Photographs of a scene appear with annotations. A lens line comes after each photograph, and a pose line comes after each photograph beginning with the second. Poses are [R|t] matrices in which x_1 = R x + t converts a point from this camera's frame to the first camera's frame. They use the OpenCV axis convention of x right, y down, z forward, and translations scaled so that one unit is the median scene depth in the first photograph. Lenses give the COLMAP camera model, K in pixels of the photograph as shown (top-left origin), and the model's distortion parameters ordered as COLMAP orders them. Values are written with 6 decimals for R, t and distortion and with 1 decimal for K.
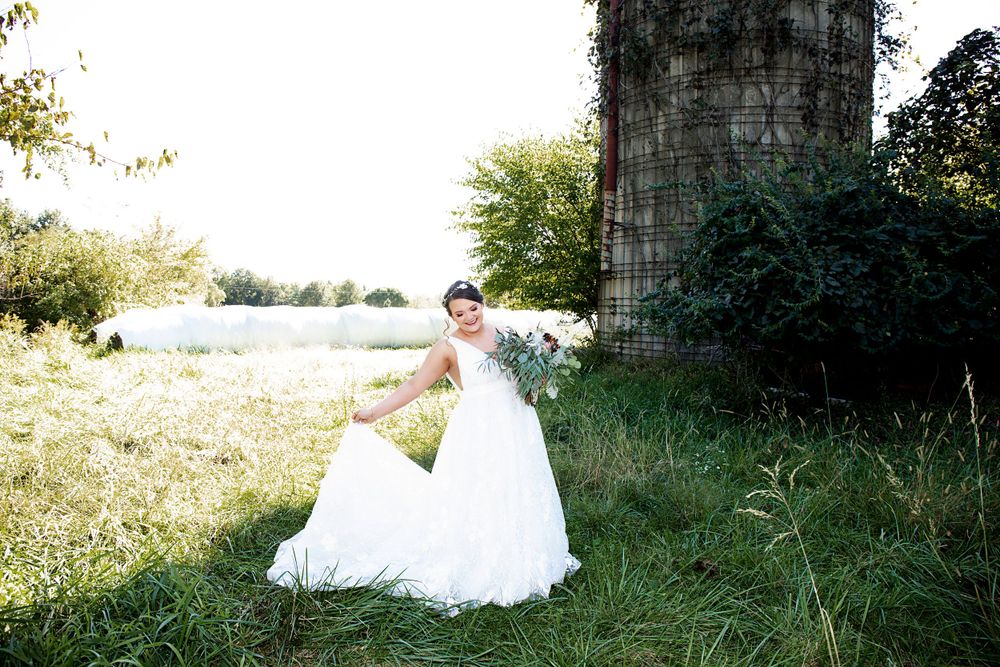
lens RADIAL K [[677.3, 0, 481.6], [0, 677.3, 366.6], [0, 0, 1]] dist [-0.112471, 0.086537]
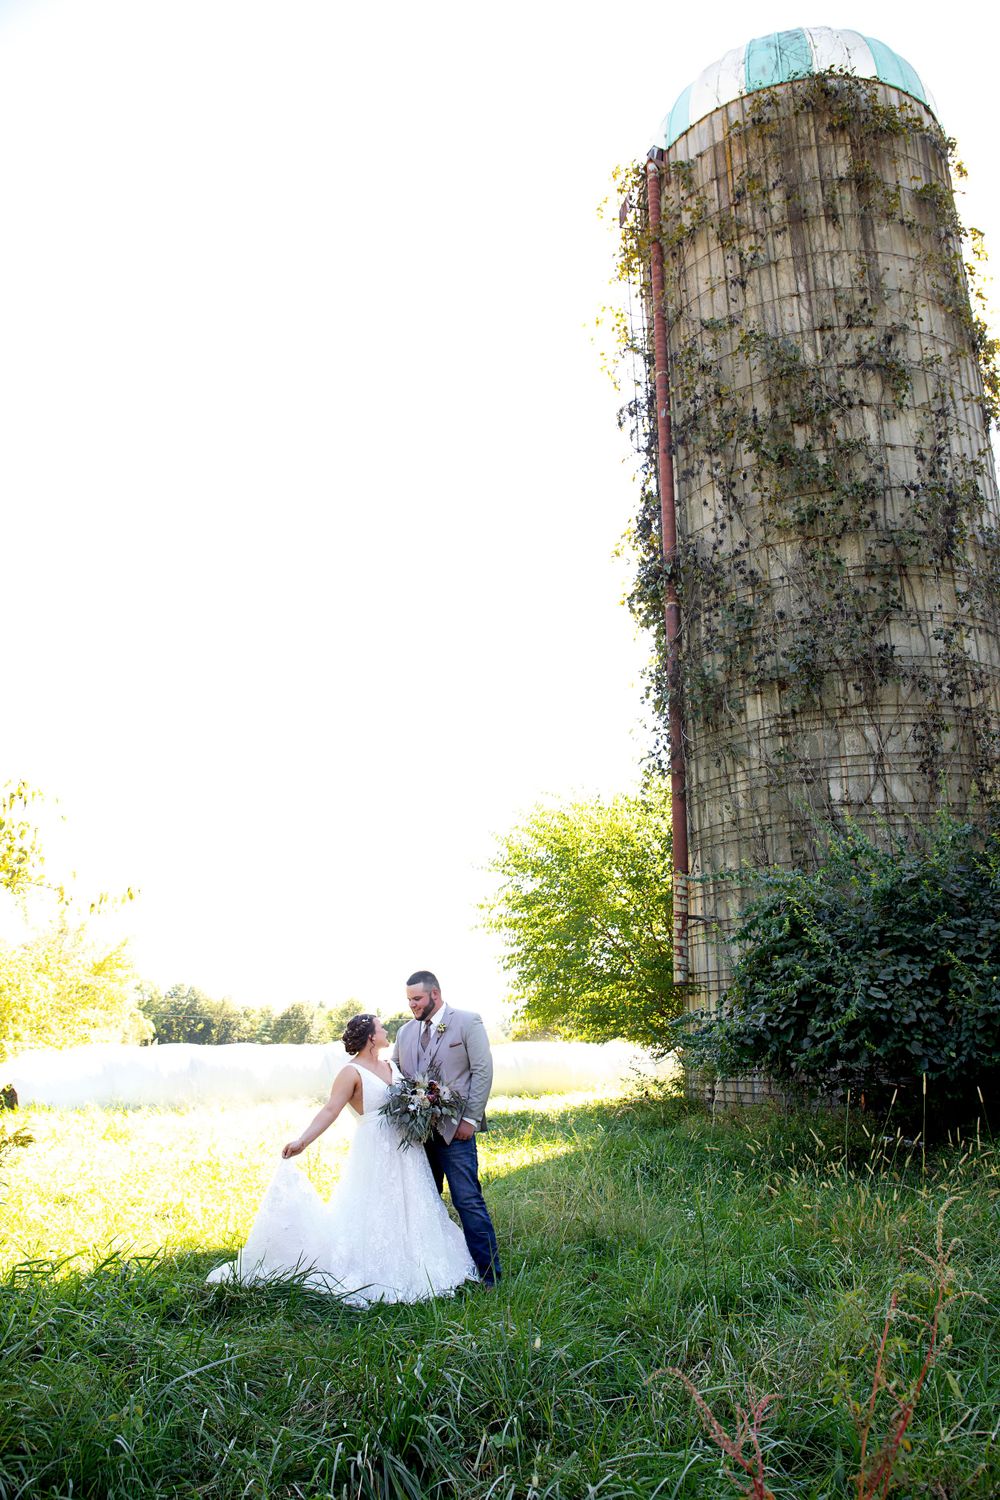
lens RADIAL K [[1253.9, 0, 500.0], [0, 1253.9, 750.0], [0, 0, 1]] dist [-0.085475, 0.012830]
pose [[0.994963, -0.047707, -0.088159, 0.127157], [0.017881, 0.949847, -0.312203, 0.036245], [0.098632, 0.309054, 0.945916, -0.378173]]
